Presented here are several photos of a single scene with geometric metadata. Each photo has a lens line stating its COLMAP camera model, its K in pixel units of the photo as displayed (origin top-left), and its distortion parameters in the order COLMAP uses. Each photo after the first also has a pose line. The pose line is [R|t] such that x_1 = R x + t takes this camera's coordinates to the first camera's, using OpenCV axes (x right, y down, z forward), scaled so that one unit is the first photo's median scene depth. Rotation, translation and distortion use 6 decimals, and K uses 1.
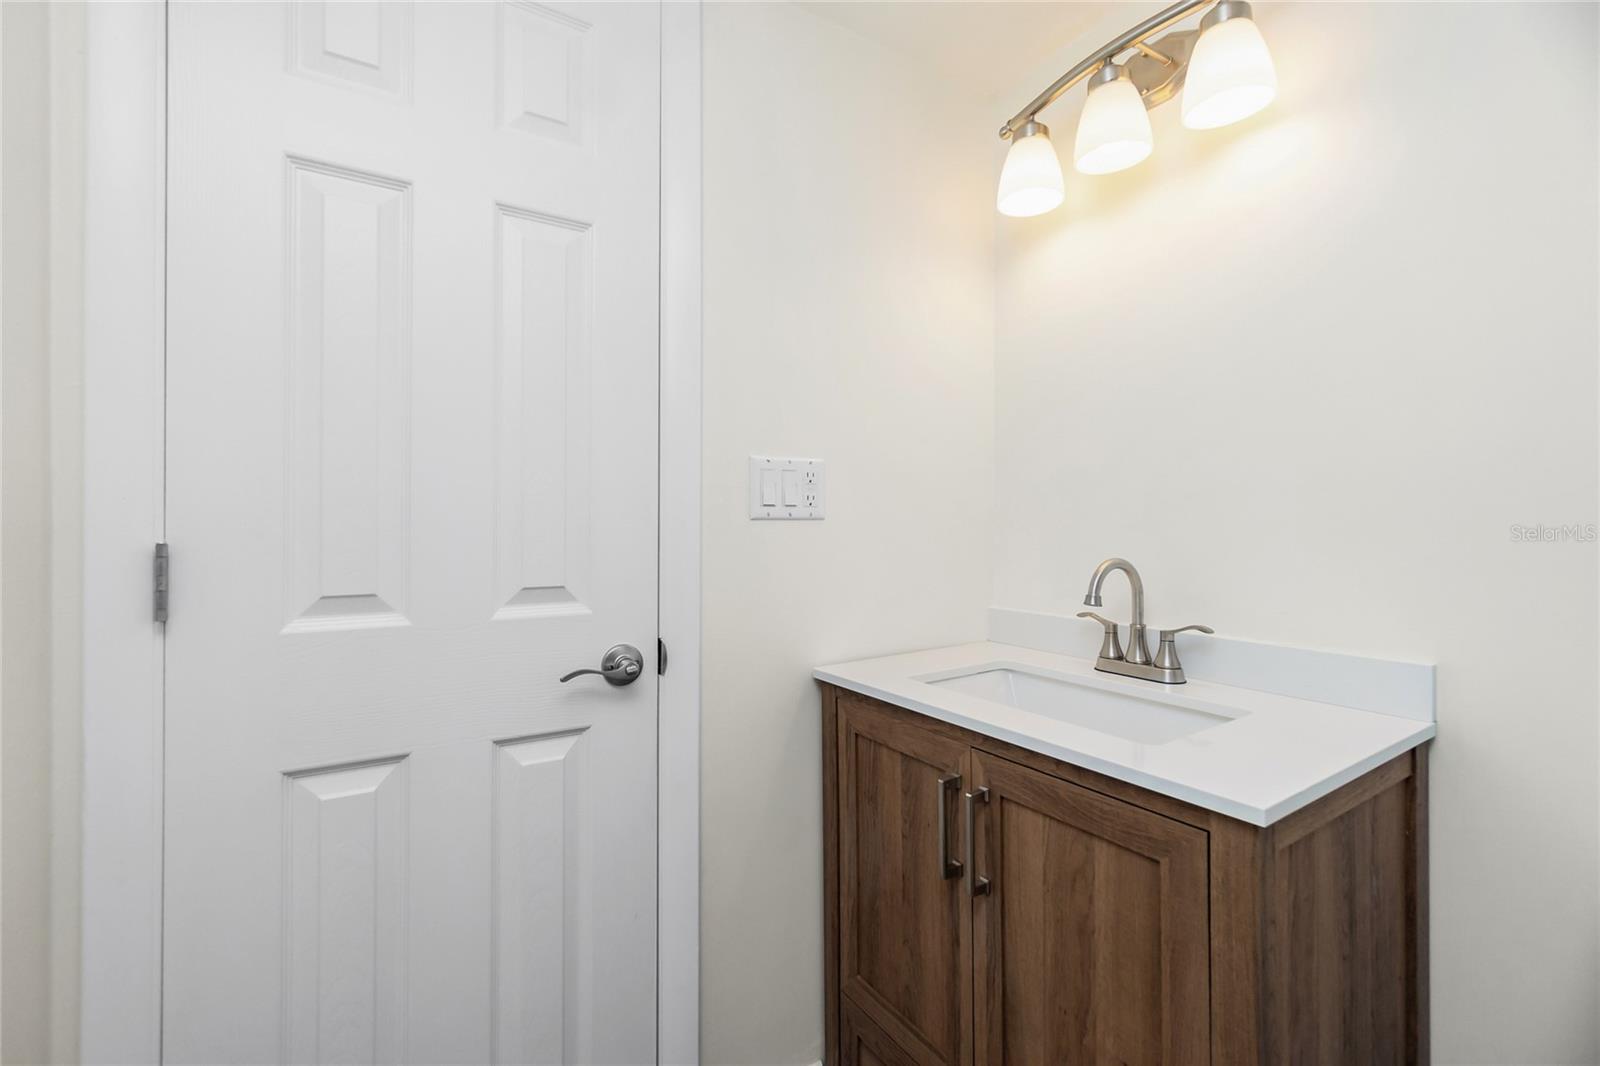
lens RADIAL K [[708.3, 0, 788.8], [0, 708.3, 519.7], [0, 0, 1]] dist [-0.000625, 0.000795]
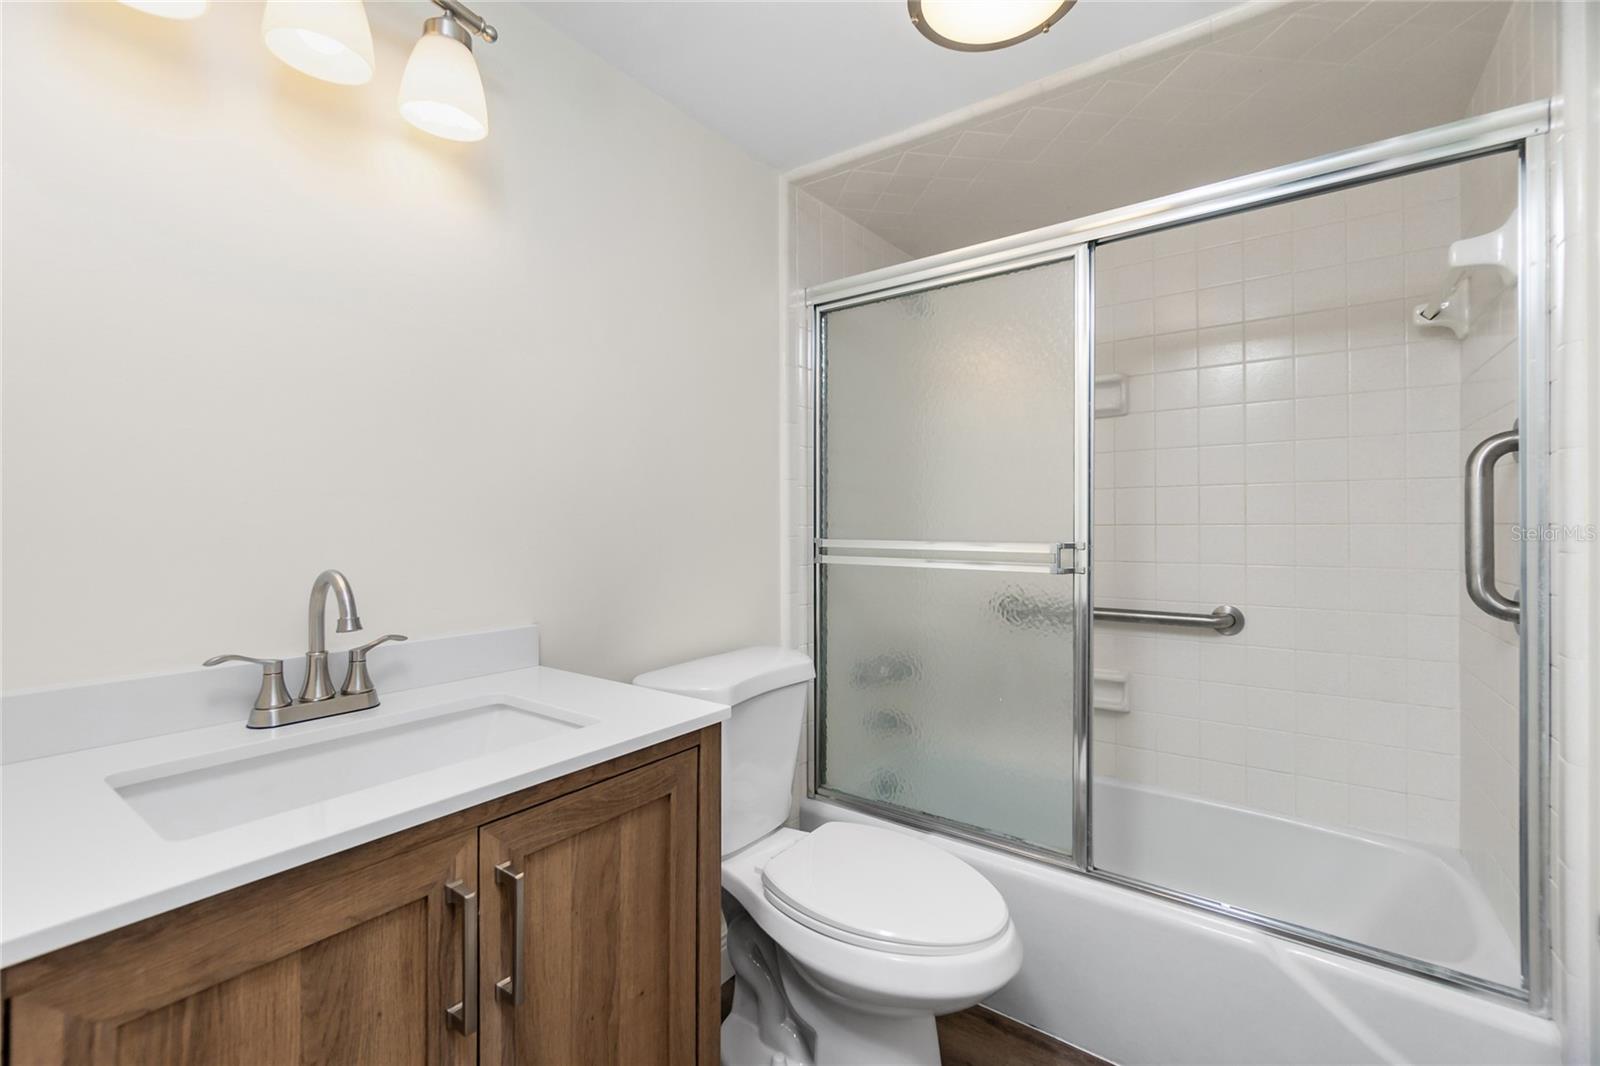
lens RADIAL K [[711.8, 0, 800.0], [0, 711.8, 533.0], [0, 0, 1]] dist [0.000874, 0.000368]
pose [[-0.403537, -0.002457, 0.914960, -0.591504], [-0.001526, 0.999997, 0.002012, 0.013322], [-0.914962, -0.000585, -0.403540, 1.057120]]
